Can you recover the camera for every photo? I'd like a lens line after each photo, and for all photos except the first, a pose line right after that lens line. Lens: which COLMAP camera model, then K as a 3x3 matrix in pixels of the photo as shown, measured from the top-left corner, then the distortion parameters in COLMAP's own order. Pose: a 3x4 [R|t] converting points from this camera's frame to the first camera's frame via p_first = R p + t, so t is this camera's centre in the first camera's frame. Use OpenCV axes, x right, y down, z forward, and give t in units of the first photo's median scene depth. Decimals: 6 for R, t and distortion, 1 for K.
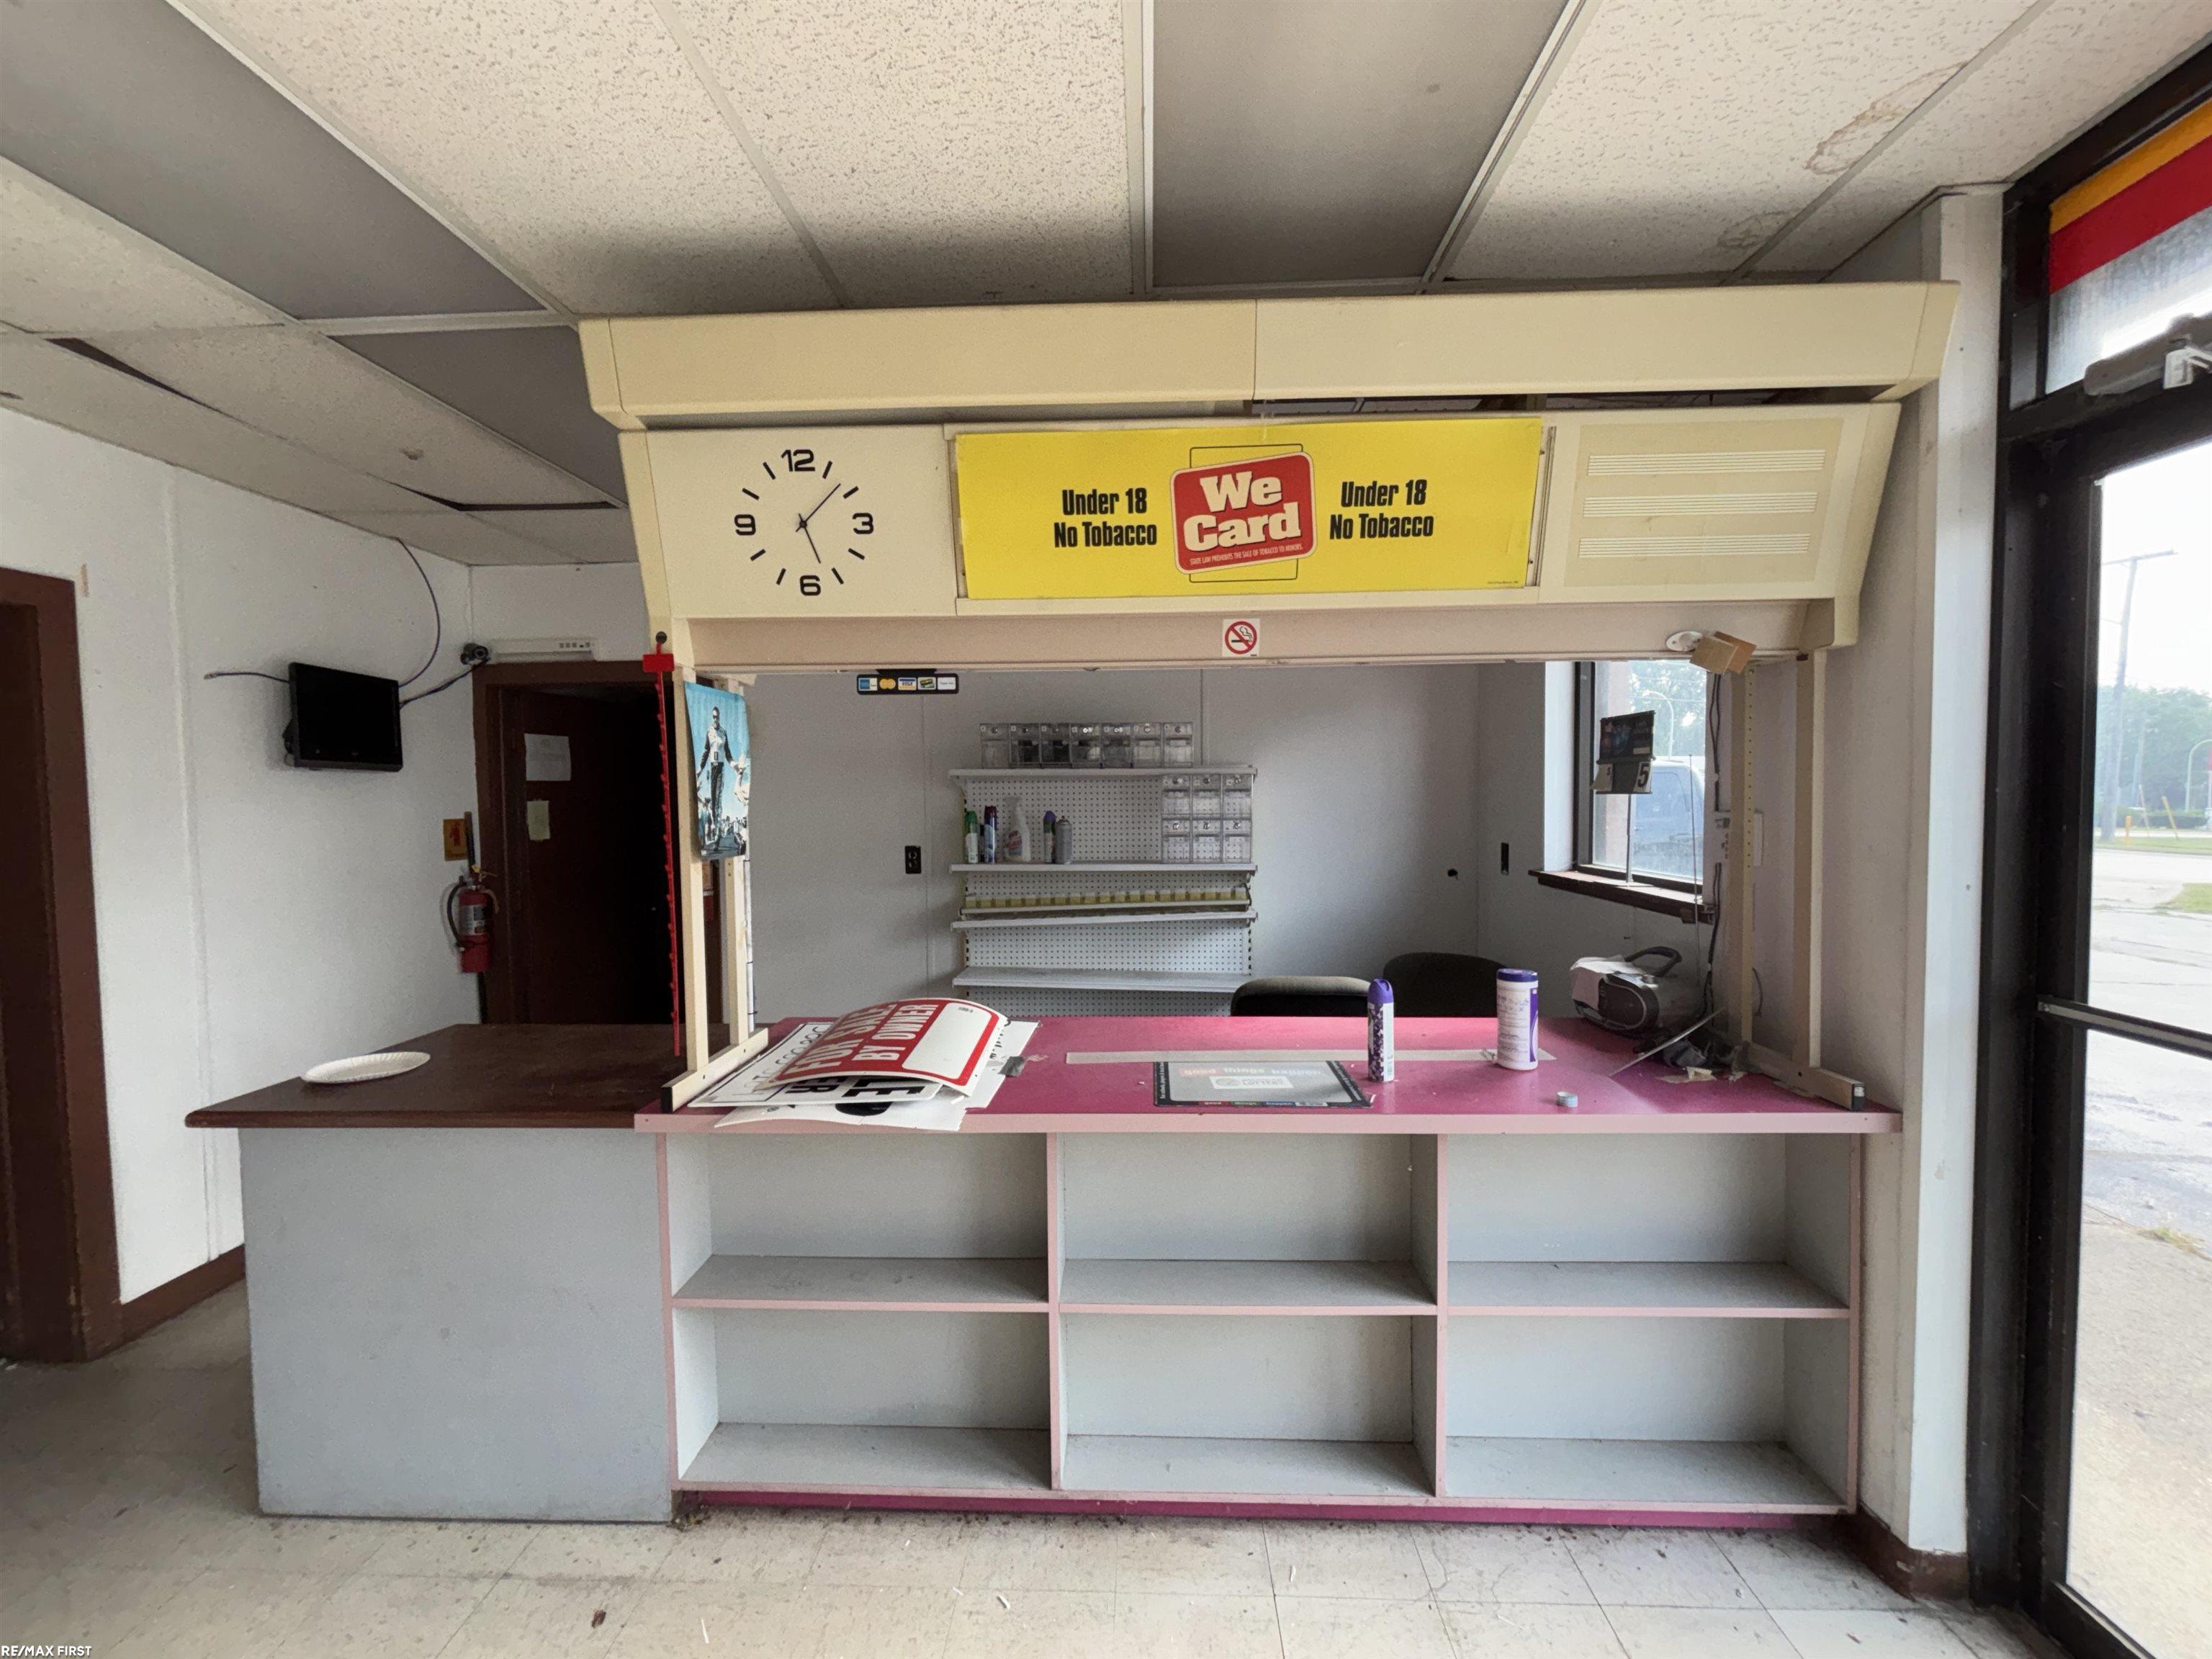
lens RADIAL K [[890.5, 0, 1105.4], [0, 890.5, 834.5], [0, 0, 1]] dist [0.000082, -0.000645]
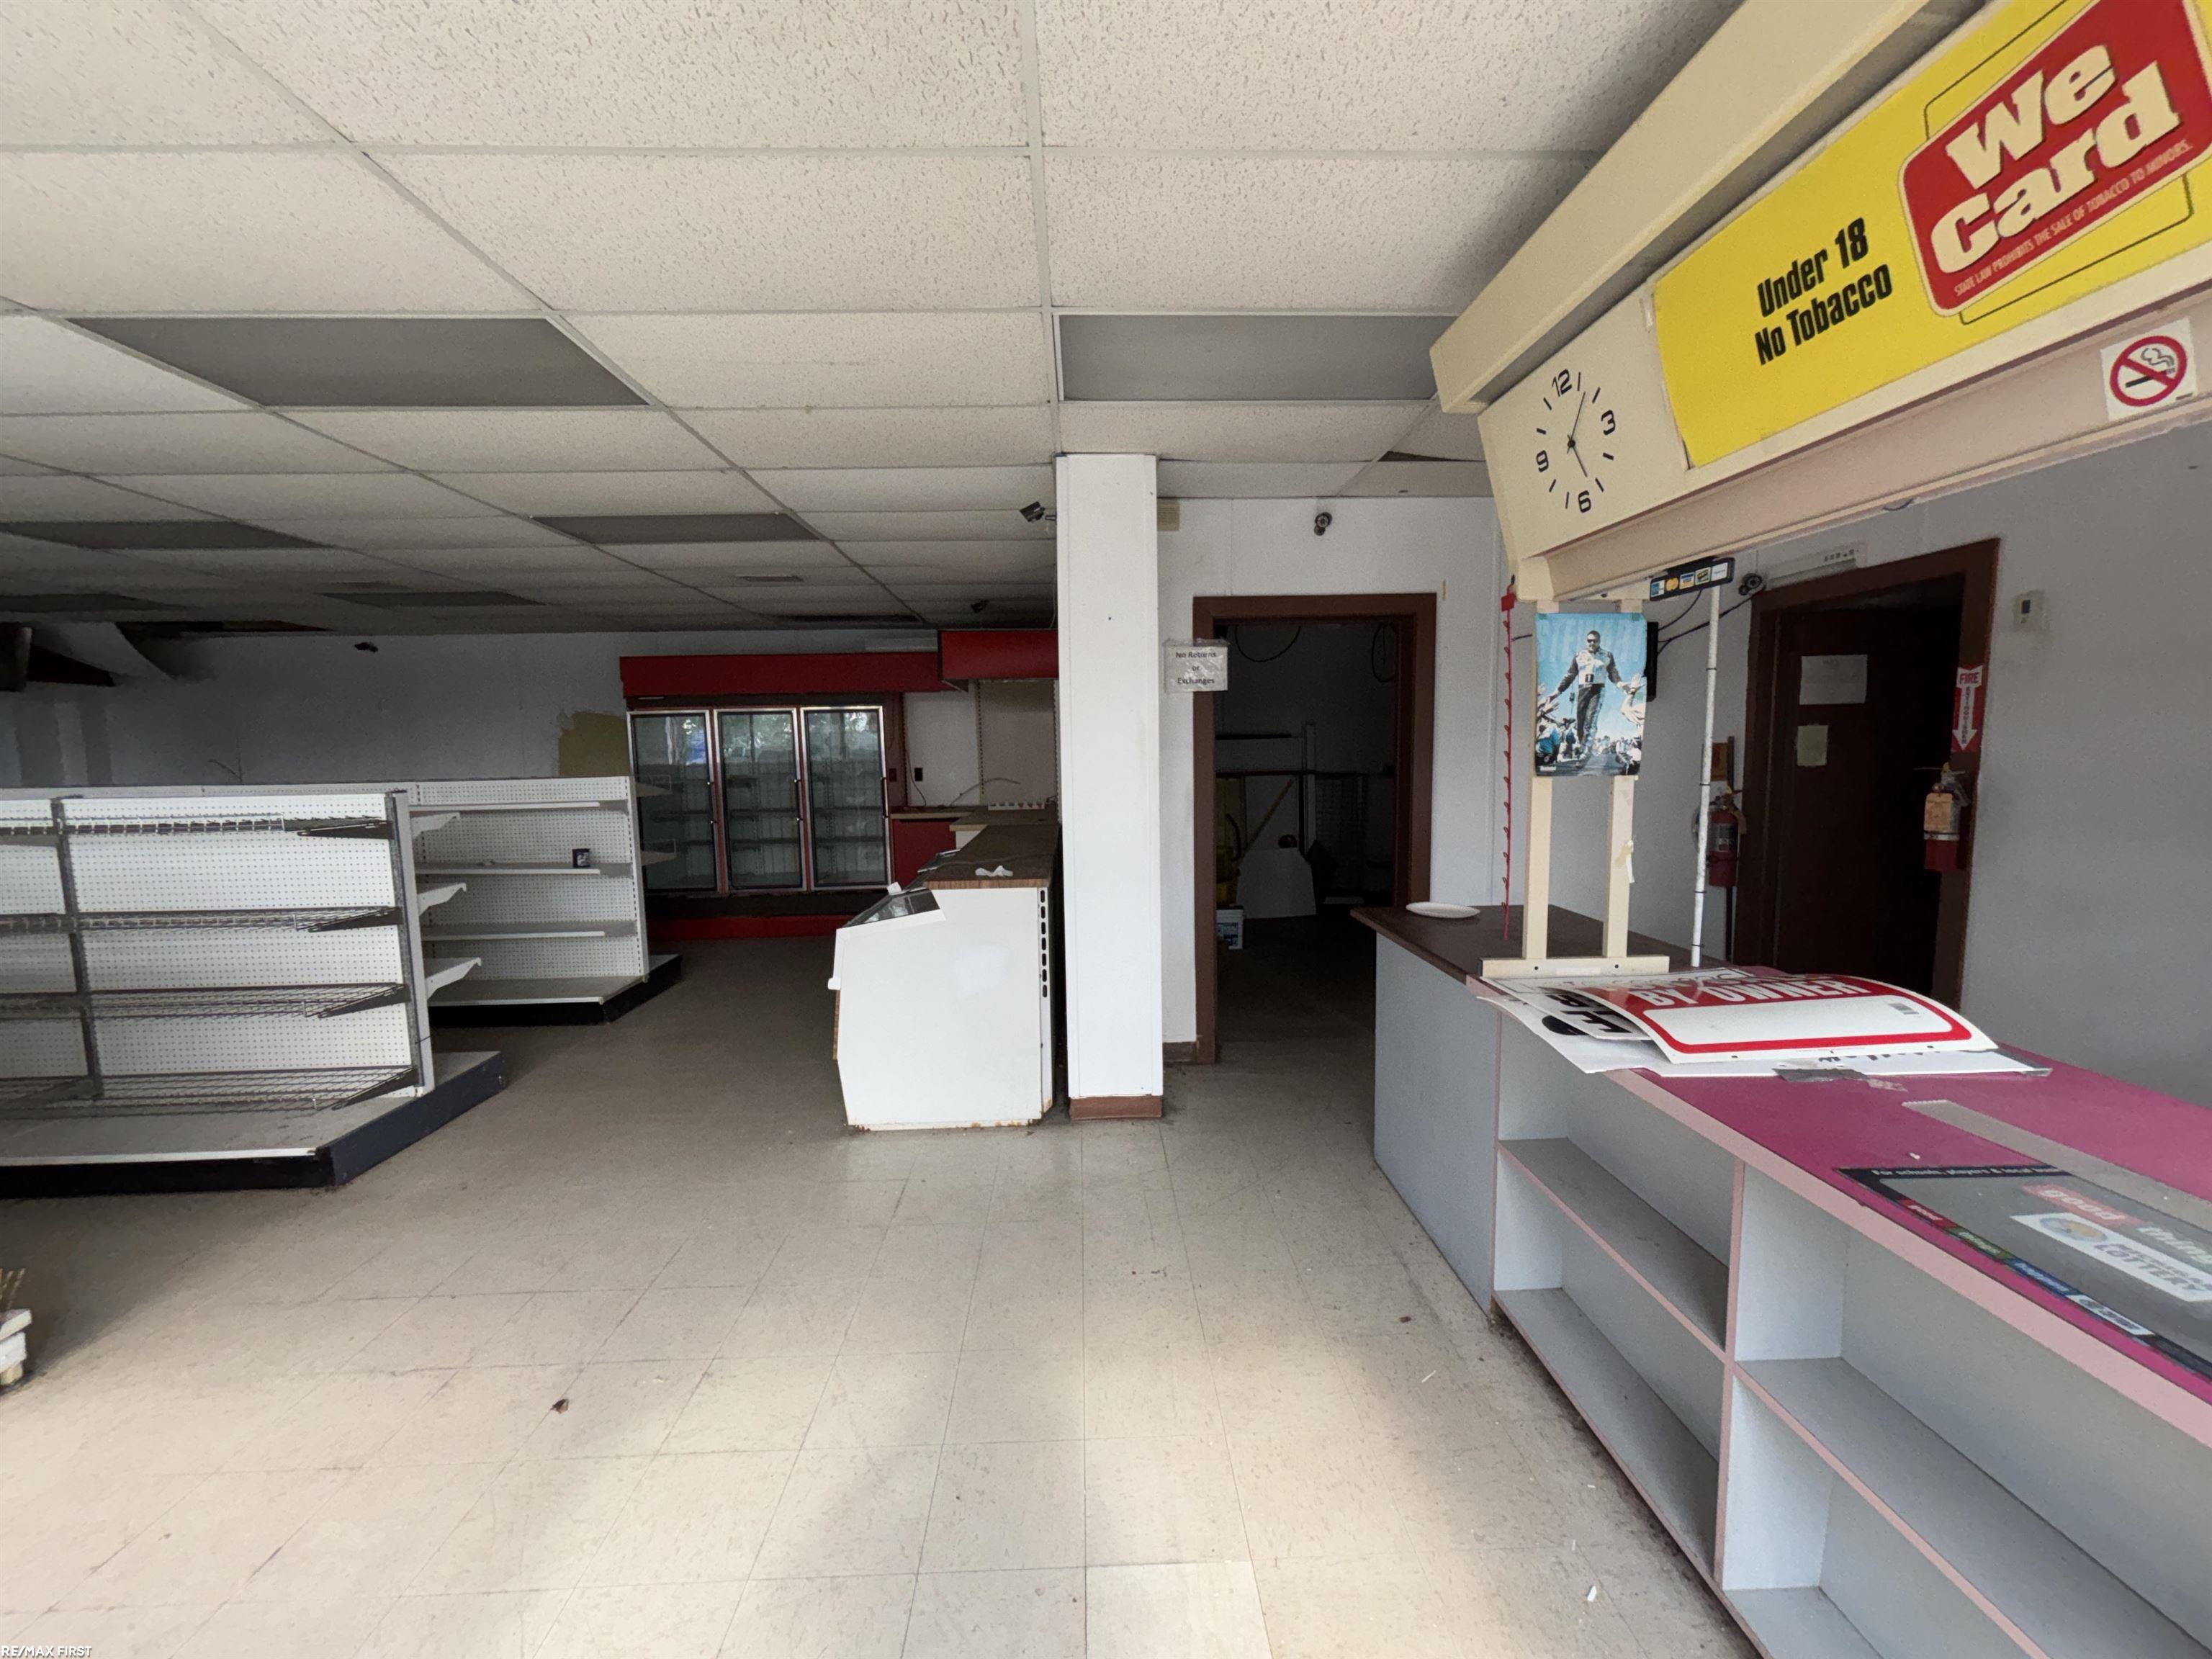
lens RADIAL K [[890.5, 0, 1106.6], [0, 890.5, 832.8], [0, 0, 1]] dist [0.000082, -0.000645]
pose [[0.071535, 0.105887, -0.991802, 0.619645], [-0.030250, 0.994122, 0.103953, 0.001422], [0.996979, 0.022566, 0.074317, 0.378797]]
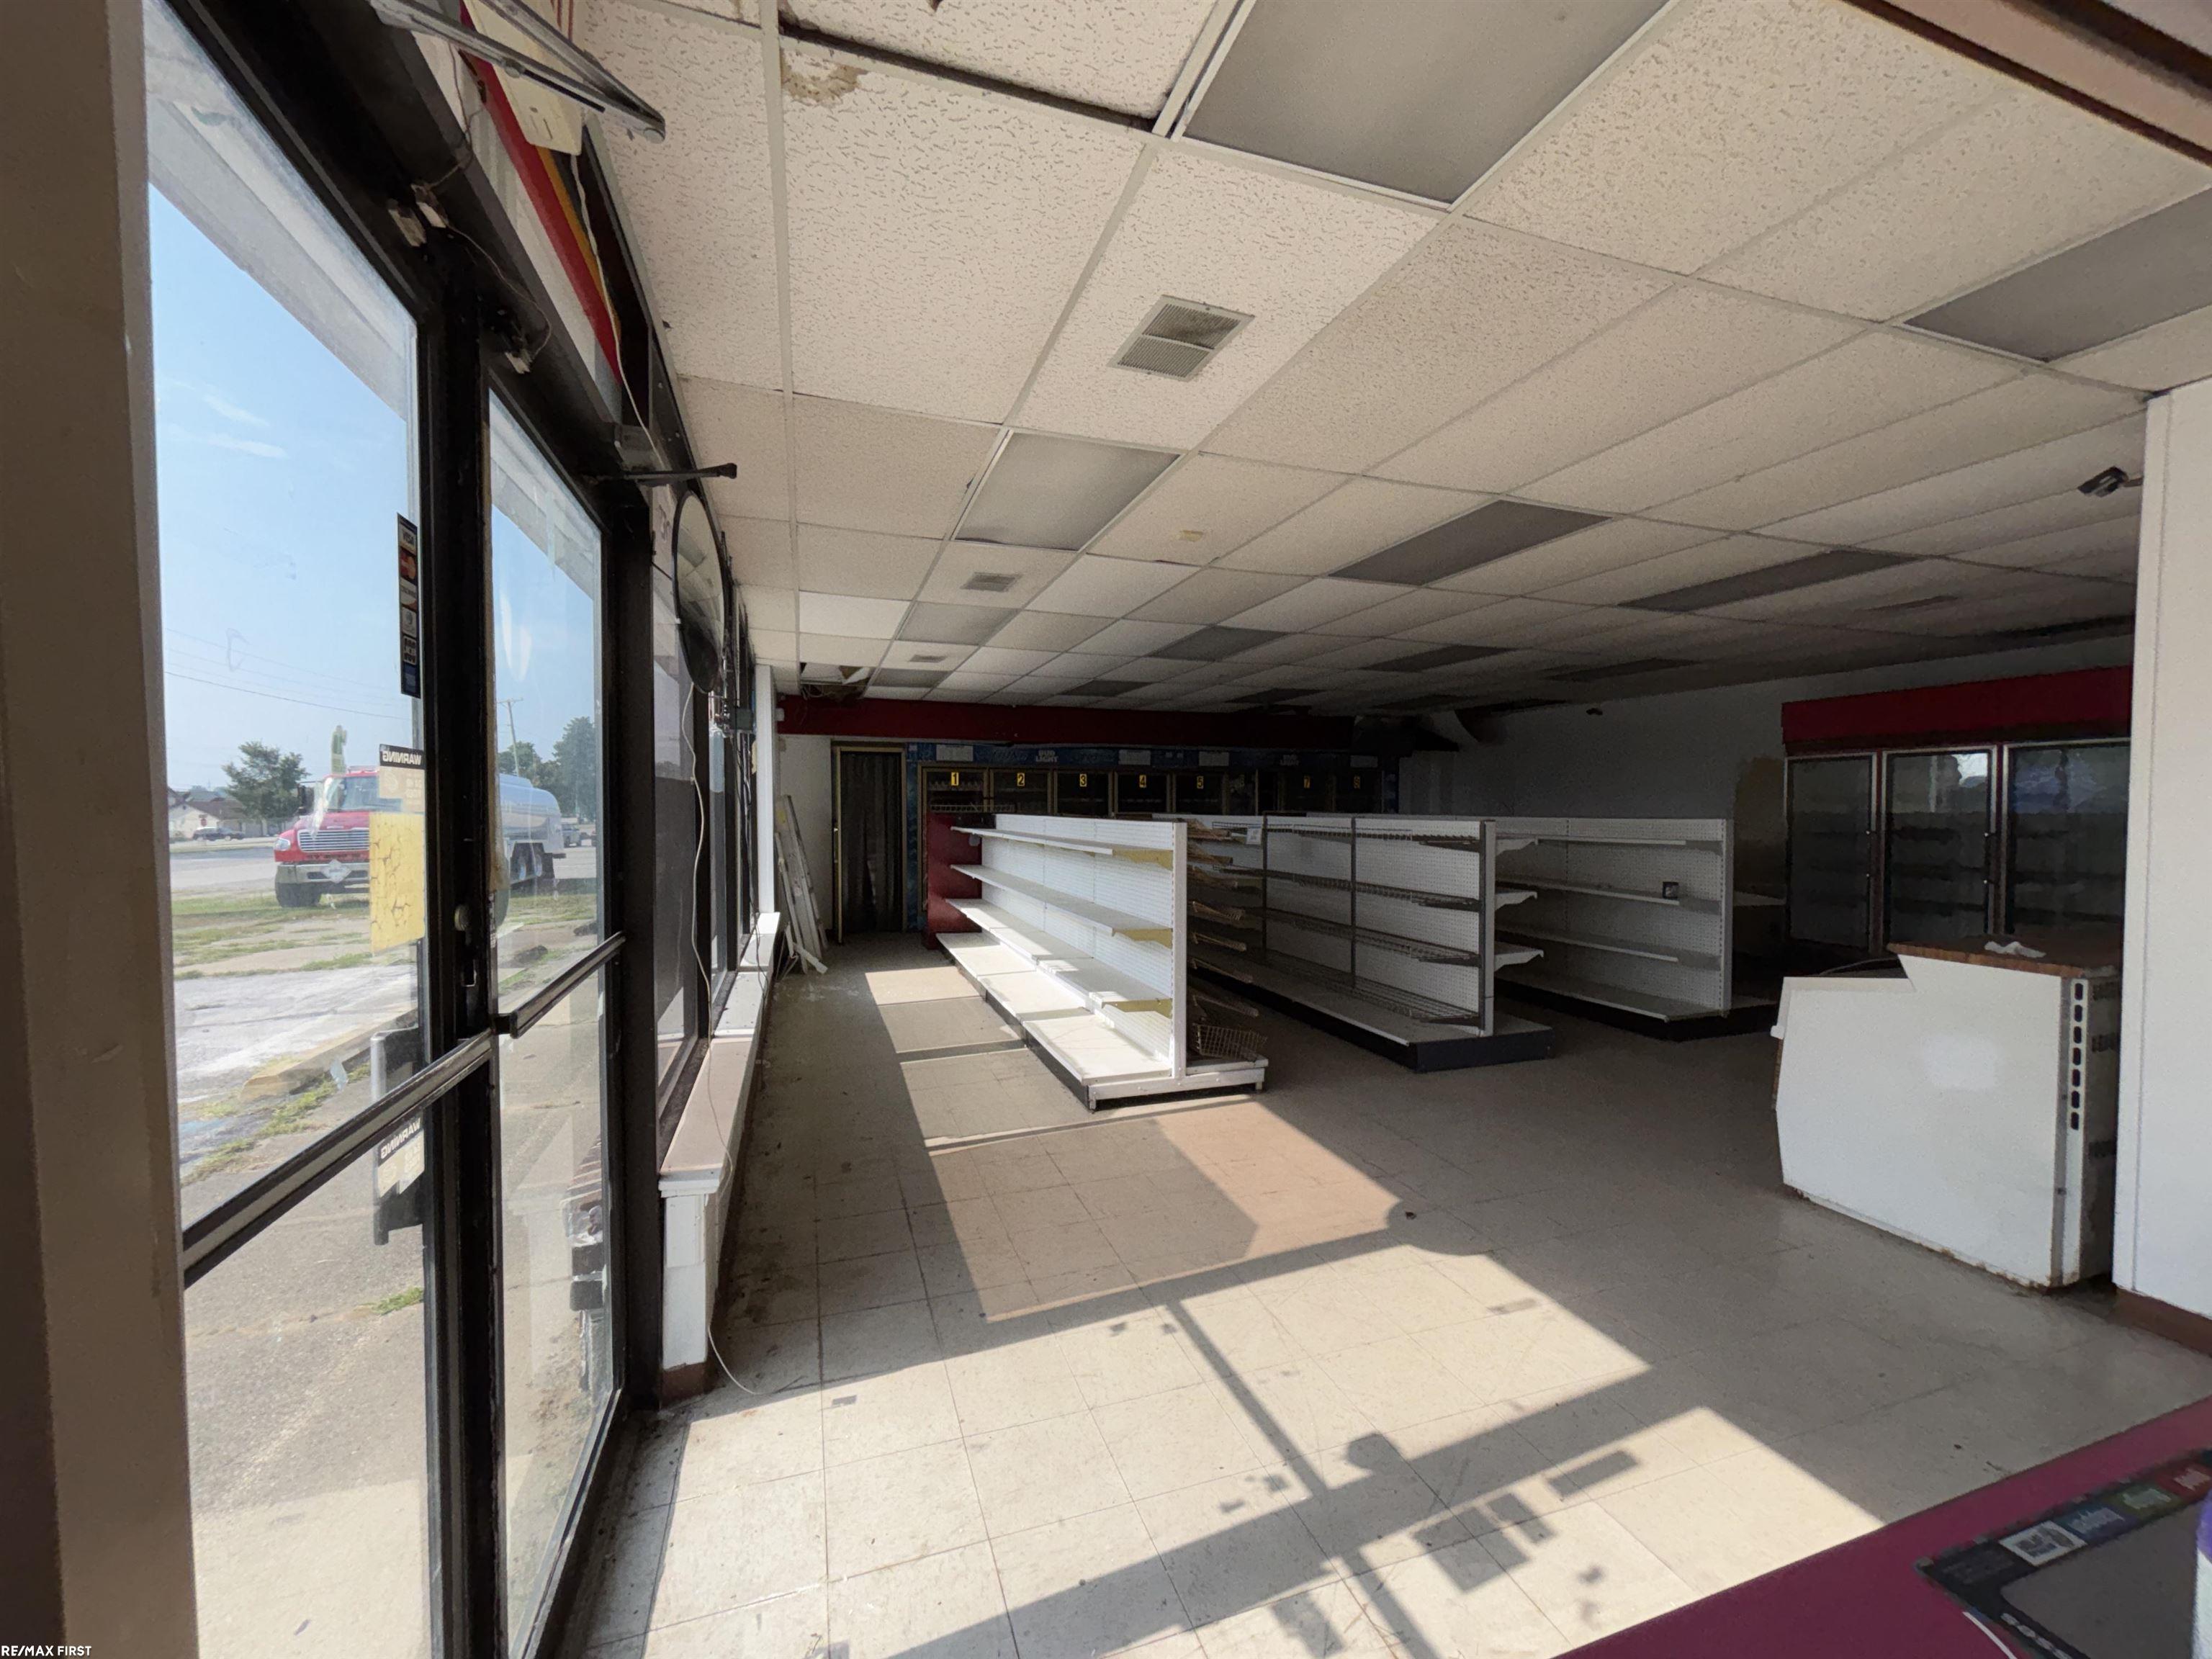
lens RADIAL K [[890.5, 0, 1110.3], [0, 890.5, 831.2], [0, 0, 1]] dist [0.000082, -0.000645]
pose [[-0.933958, 0.021819, -0.356716, 0.677008], [-0.006294, 0.996975, 0.077461, -0.014658], [0.357327, 0.074591, -0.930996, 1.119776]]
